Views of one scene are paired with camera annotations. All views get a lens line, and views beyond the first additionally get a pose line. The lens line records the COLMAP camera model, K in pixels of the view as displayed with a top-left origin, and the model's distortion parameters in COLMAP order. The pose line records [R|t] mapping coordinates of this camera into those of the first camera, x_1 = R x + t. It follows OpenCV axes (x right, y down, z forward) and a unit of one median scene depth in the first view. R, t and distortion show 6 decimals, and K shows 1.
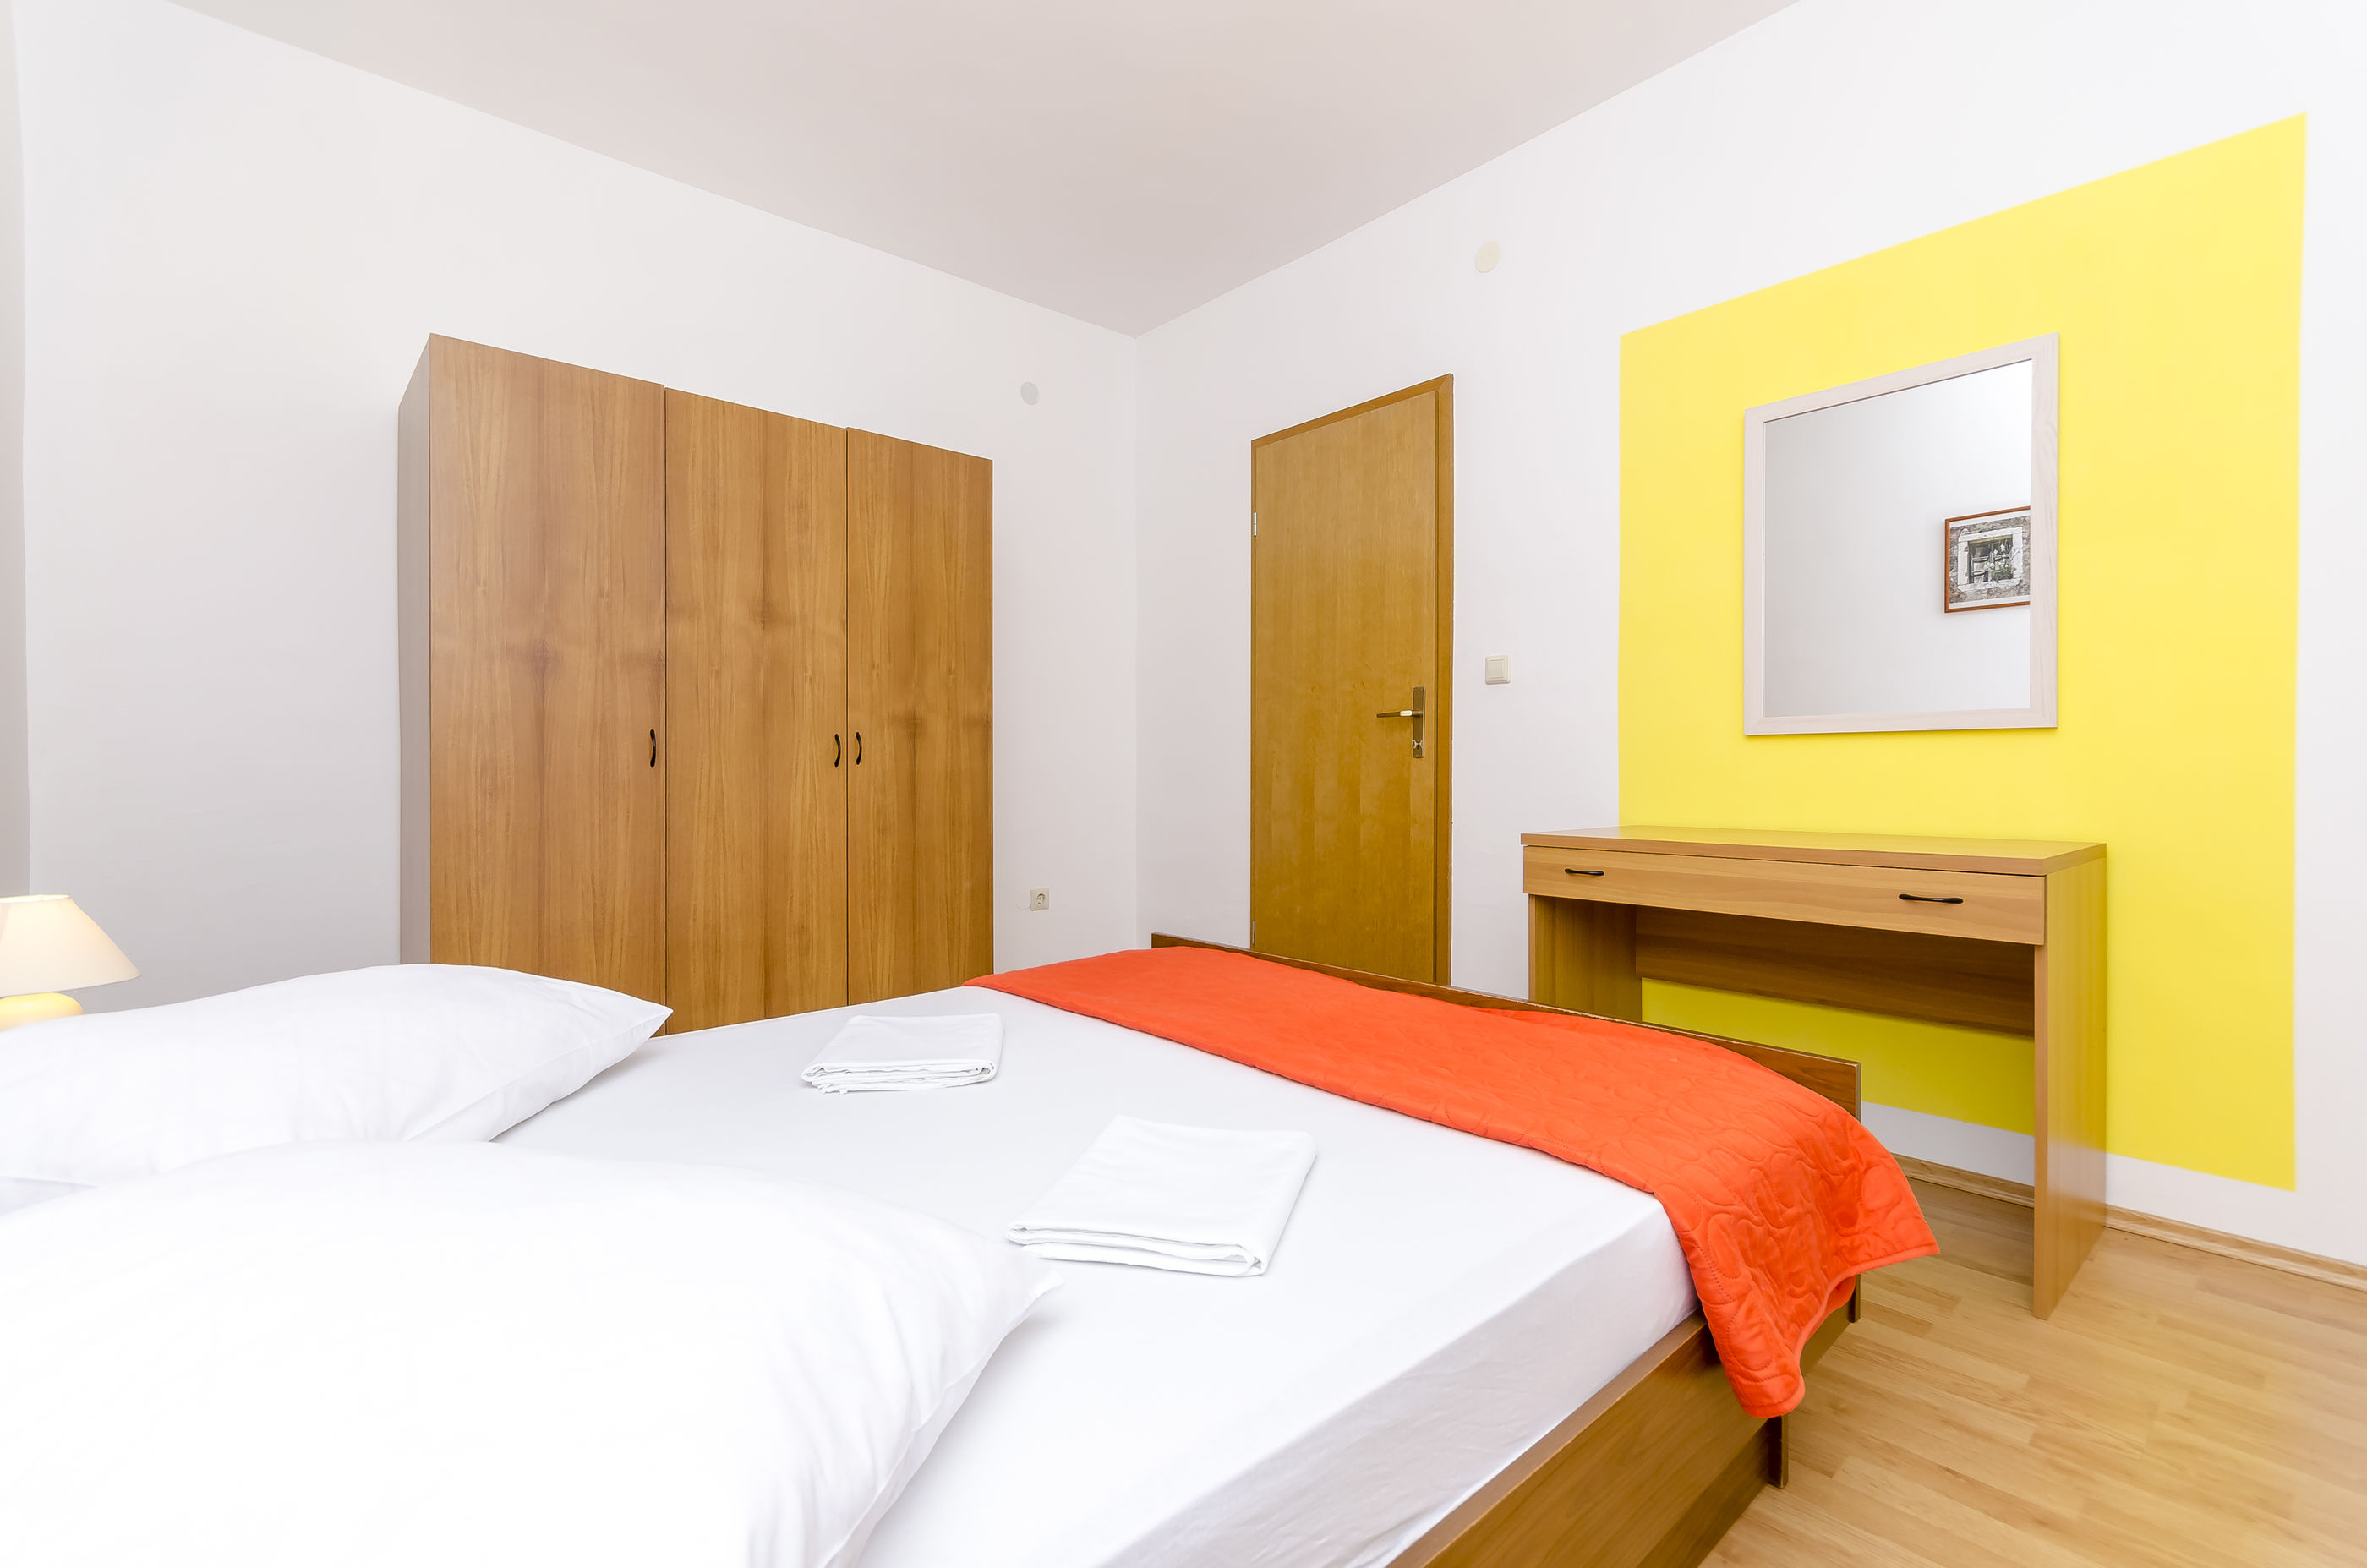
lens RADIAL K [[994.7, 0, 1192.2], [0, 994.7, 774.5], [0, 0, 1]] dist [0.003992, 0.000406]
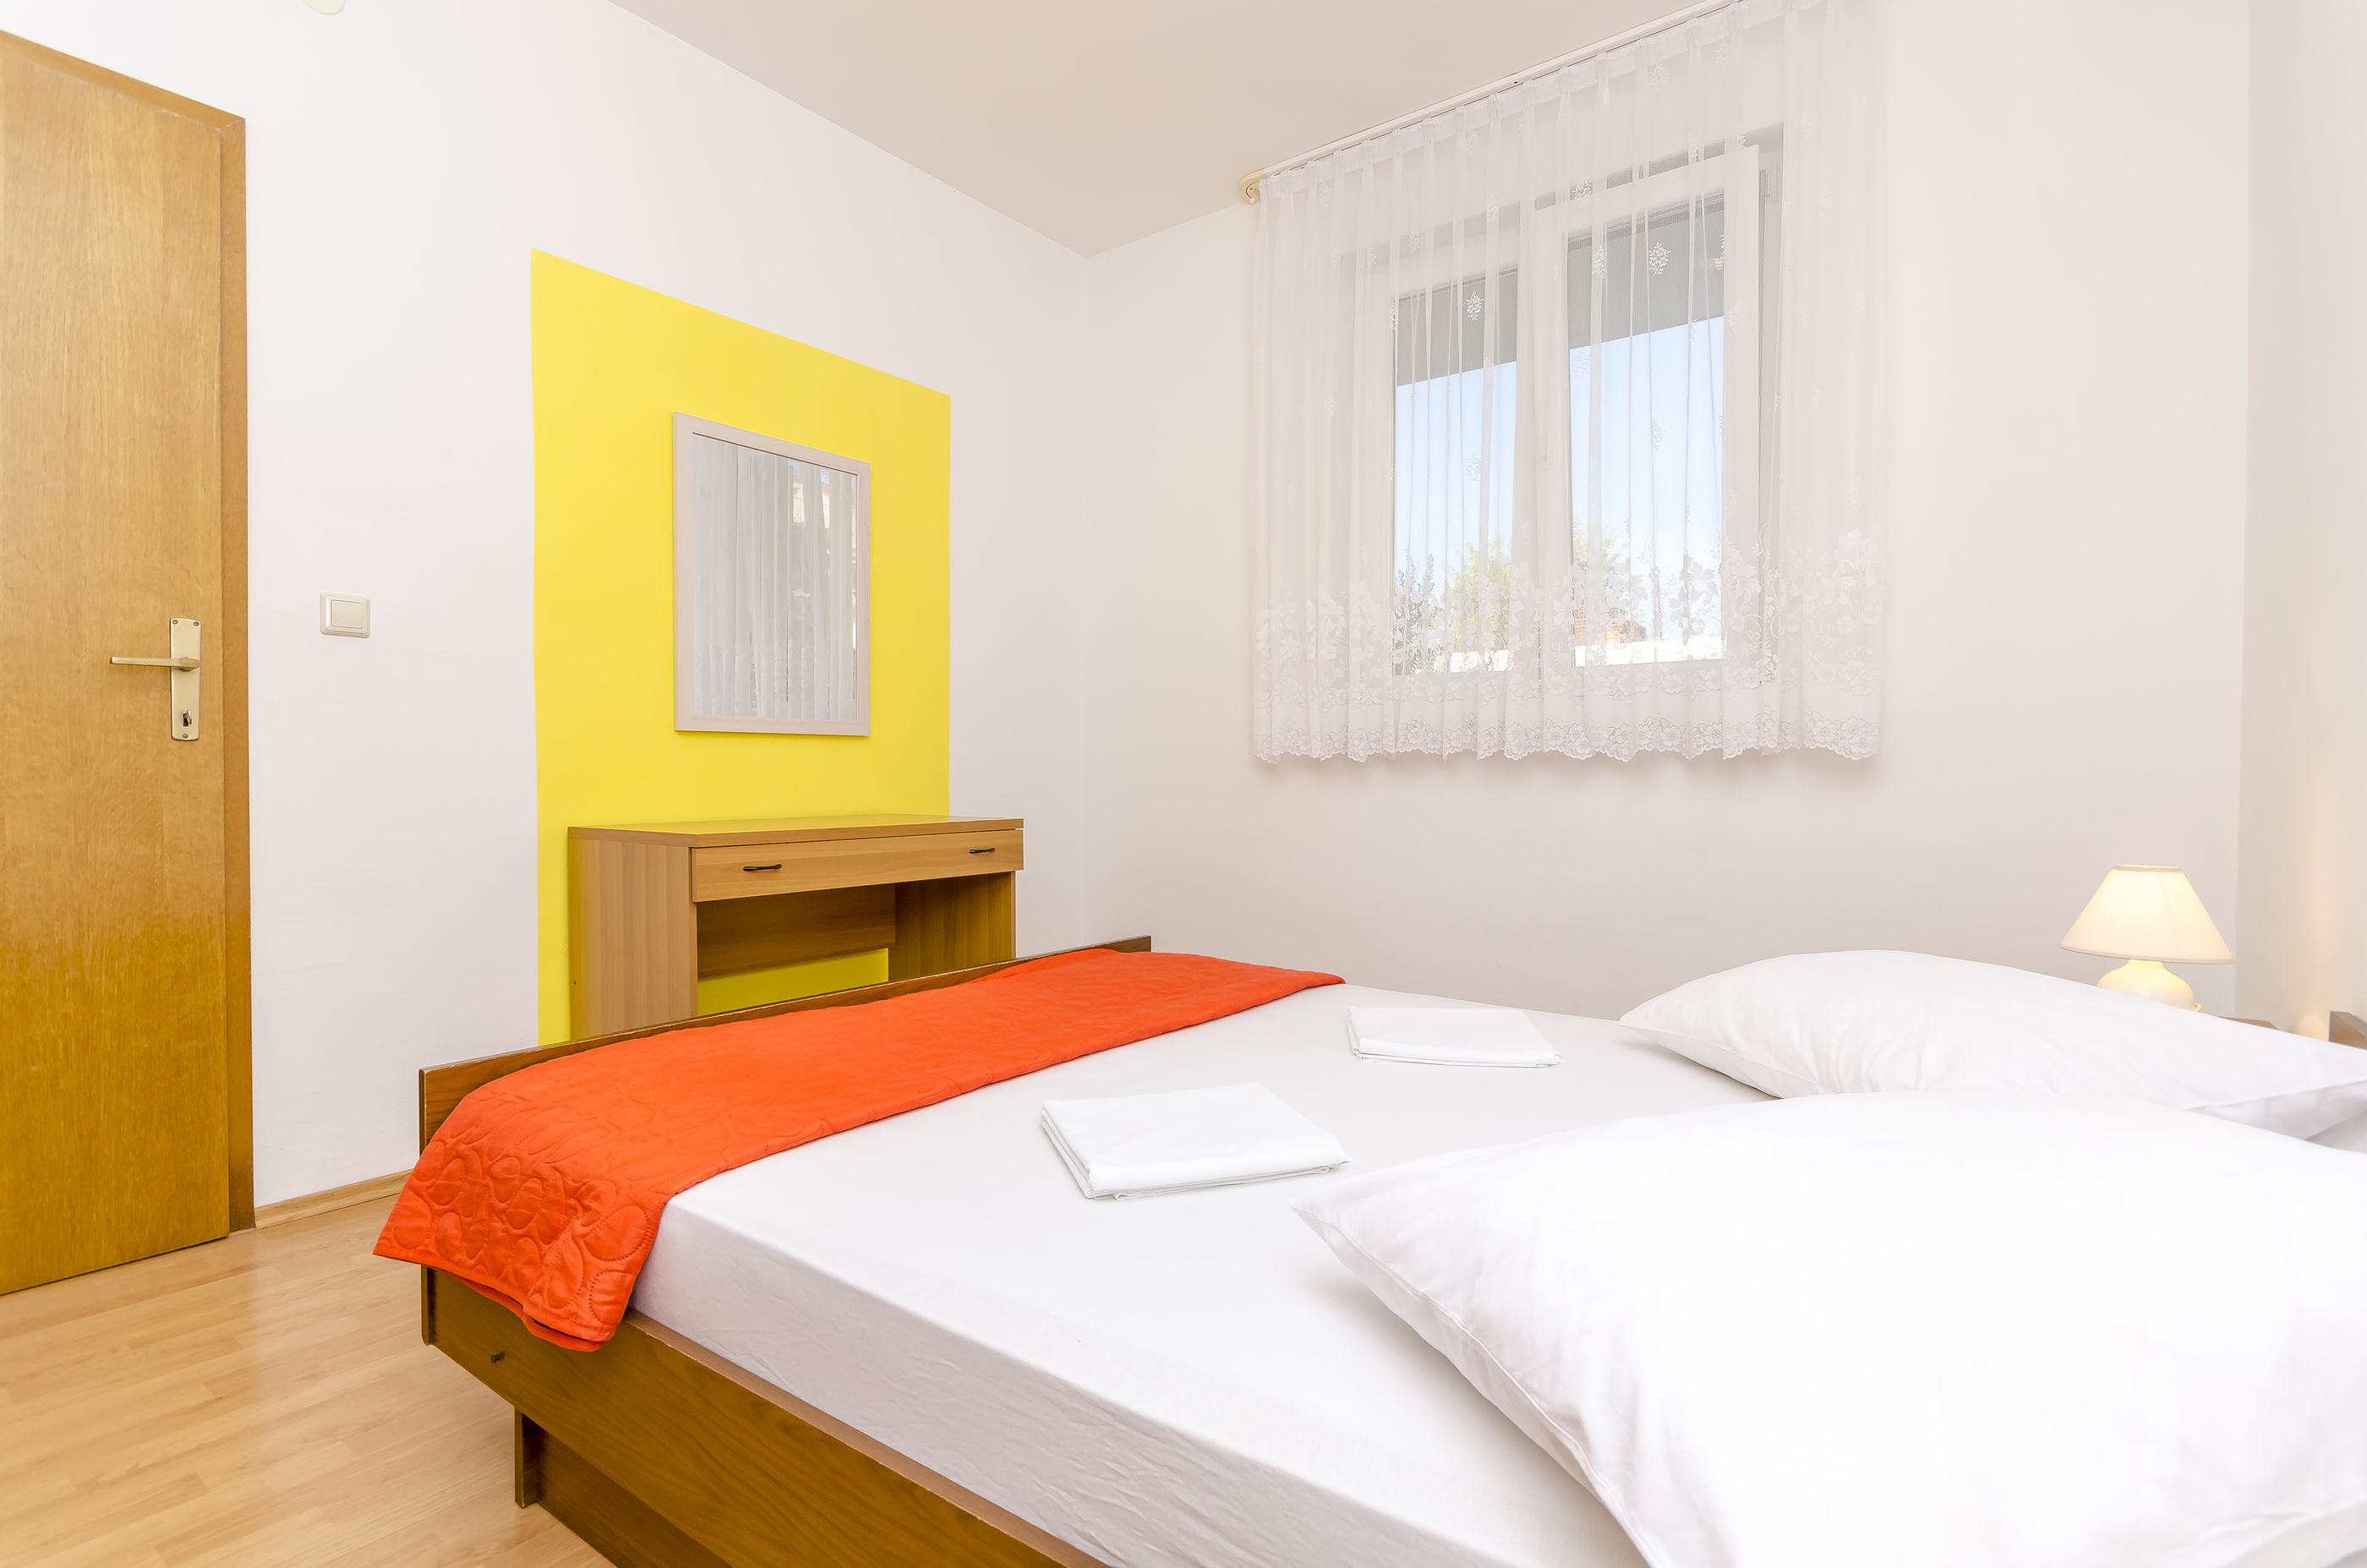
lens RADIAL K [[1142.7, 0, 1185.5], [0, 1142.7, 794.0], [0, 0, 1]] dist [-0.003321, -0.000226]
pose [[-0.246596, -0.028948, 0.968686, -0.563851], [-0.004248, 0.999576, 0.028790, -0.007271], [-0.969109, 0.002985, -0.246615, 0.598602]]
